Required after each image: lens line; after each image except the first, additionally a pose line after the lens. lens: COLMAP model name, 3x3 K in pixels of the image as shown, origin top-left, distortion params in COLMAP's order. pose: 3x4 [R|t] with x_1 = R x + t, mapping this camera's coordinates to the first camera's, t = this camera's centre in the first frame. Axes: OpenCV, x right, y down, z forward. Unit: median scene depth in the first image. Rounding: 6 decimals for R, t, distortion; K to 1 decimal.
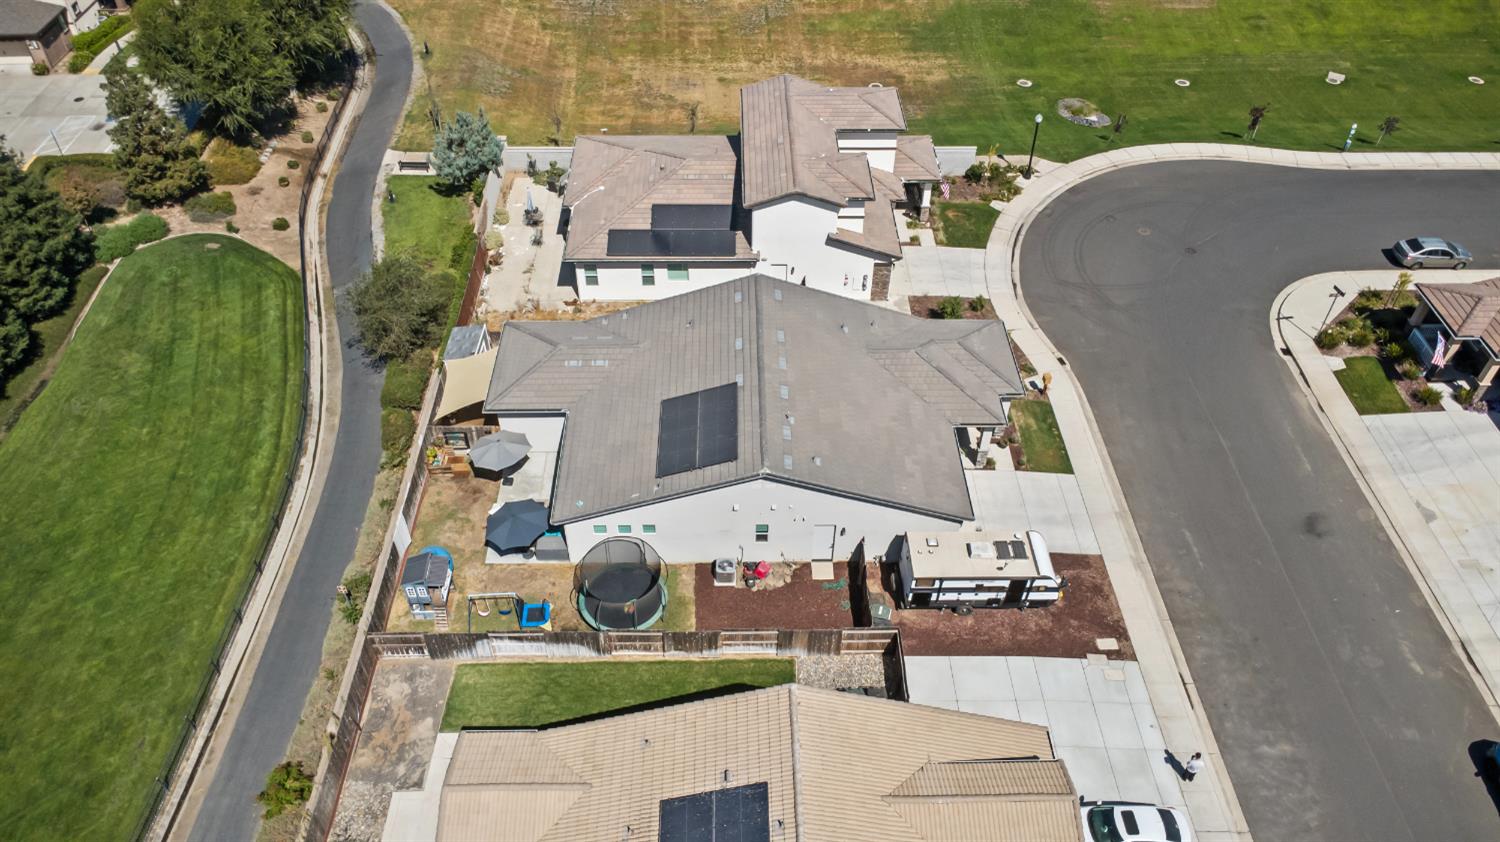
lens RADIAL K [[1052.1, 0, 750.0], [0, 1052.1, 421.0], [0, 0, 1]] dist [0.024567, -0.003698]
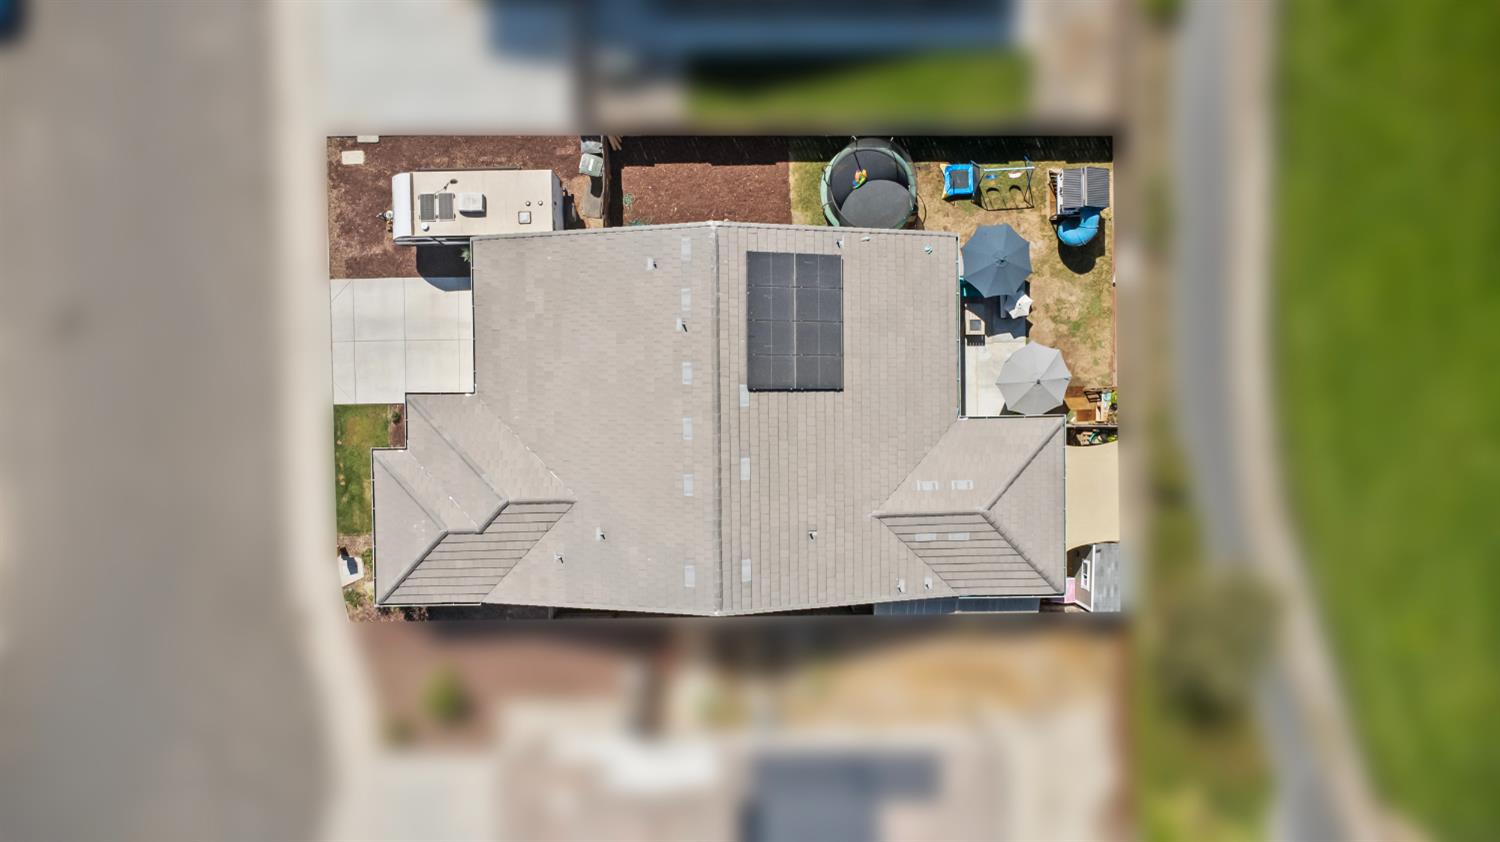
lens RADIAL K [[1052.1, 0, 750.0], [0, 1052.1, 421.0], [0, 0, 1]] dist [0.024567, -0.003698]
pose [[-0.999667, -0.005766, -0.025148, 0.004533], [-0.013572, -0.711424, 0.702632, -0.496523], [-0.021942, 0.702739, 0.711109, 0.385593]]
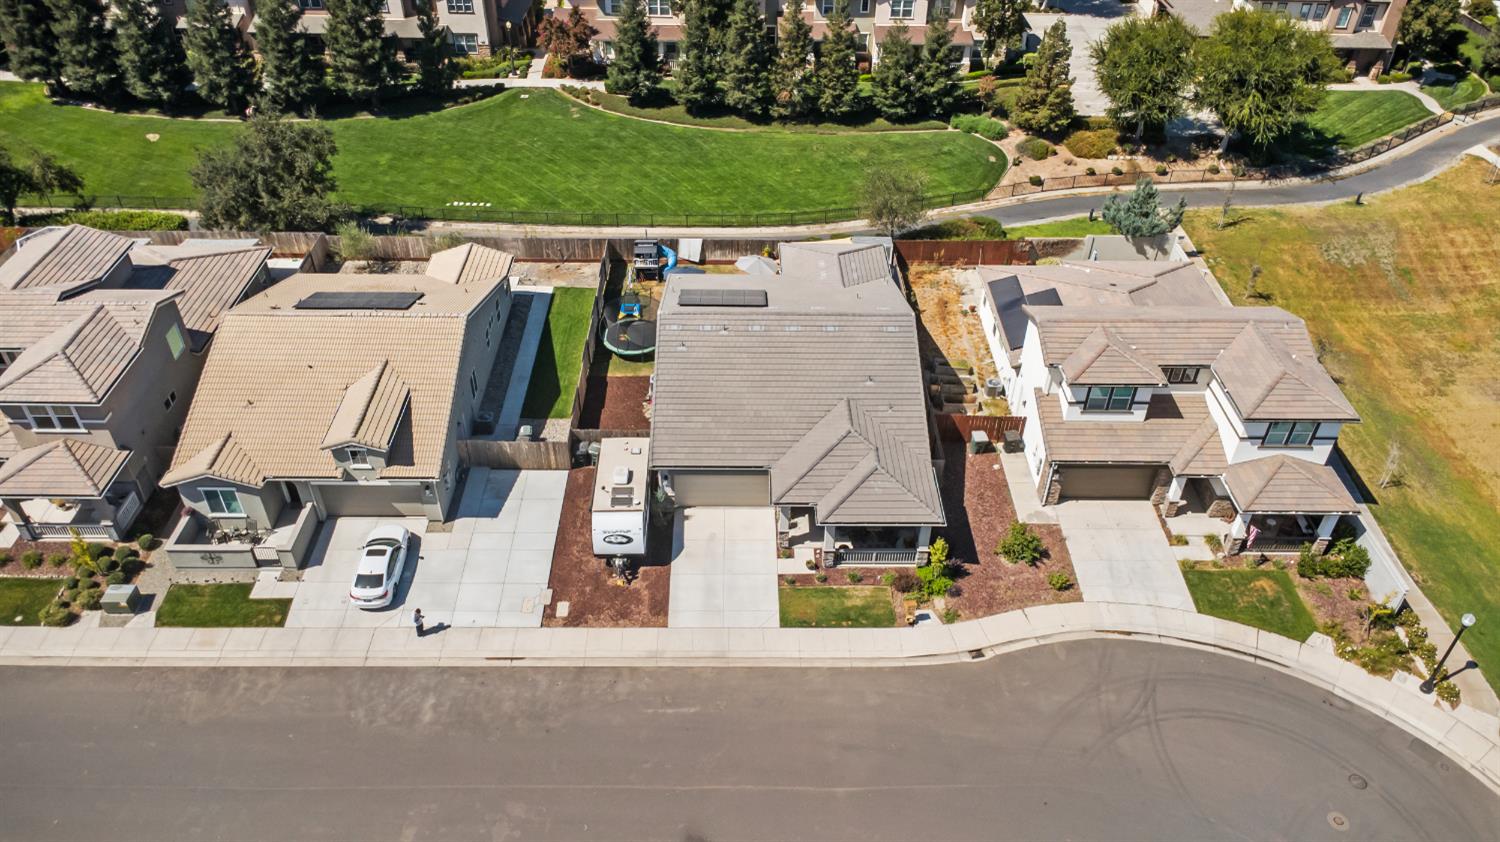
lens RADIAL K [[1052.1, 0, 750.0], [0, 1052.1, 421.0], [0, 0, 1]] dist [0.024567, -0.003698]
pose [[-0.008305, 0.615036, -0.788456, 0.844429], [-0.706381, 0.554485, 0.439968, -0.397555], [0.707783, 0.560604, 0.429844, 0.450565]]
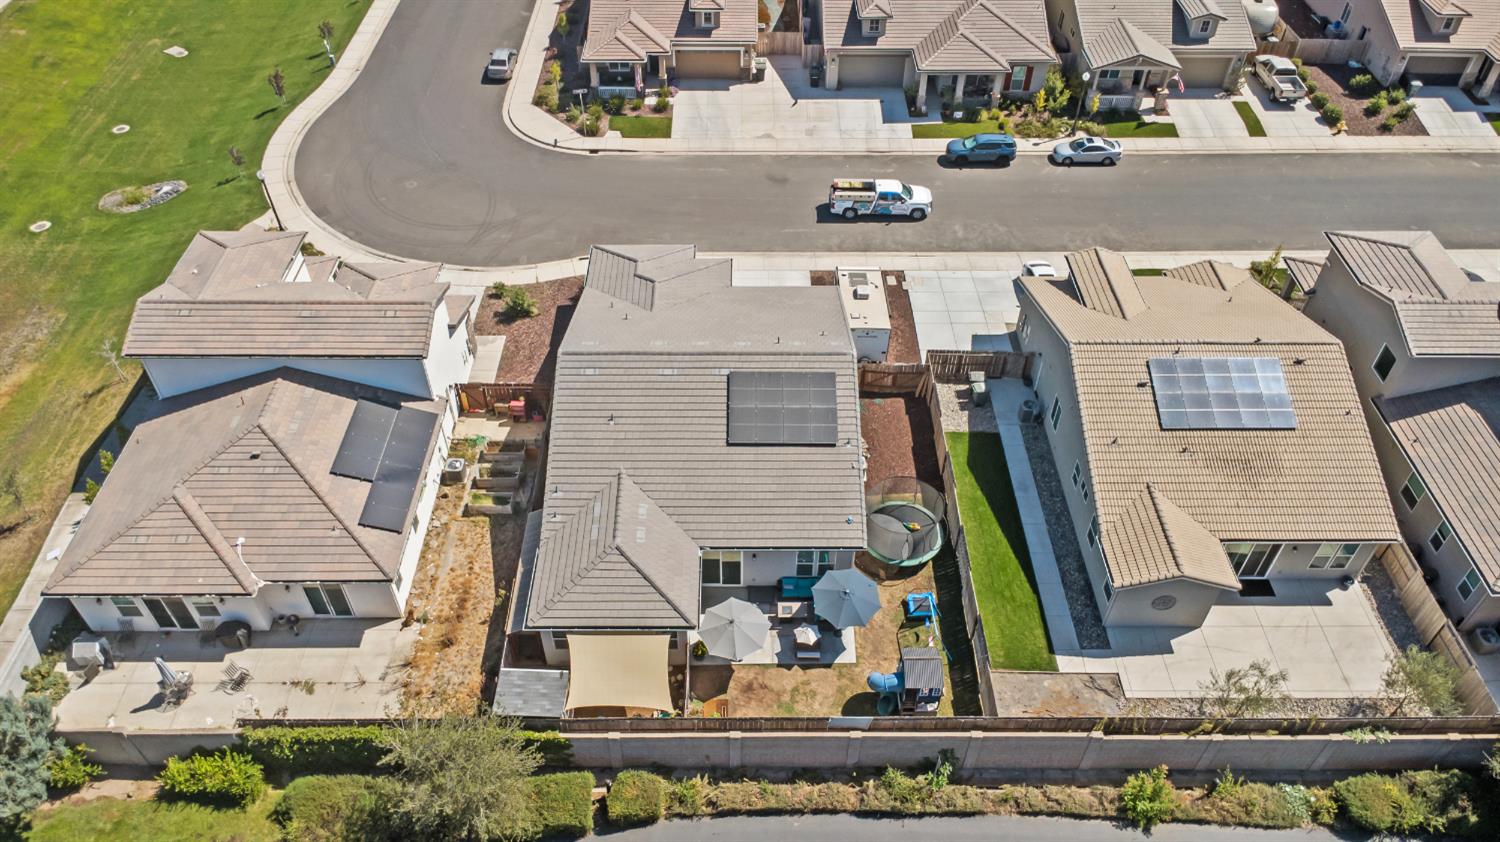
lens RADIAL K [[1052.1, 0, 750.0], [0, 1052.1, 421.0], [0, 0, 1]] dist [0.024567, -0.003698]
pose [[0.014547, -0.705540, 0.708520, -0.633114], [0.691883, 0.518666, 0.502278, -0.420499], [-0.721863, 0.482907, 0.495697, 0.421024]]
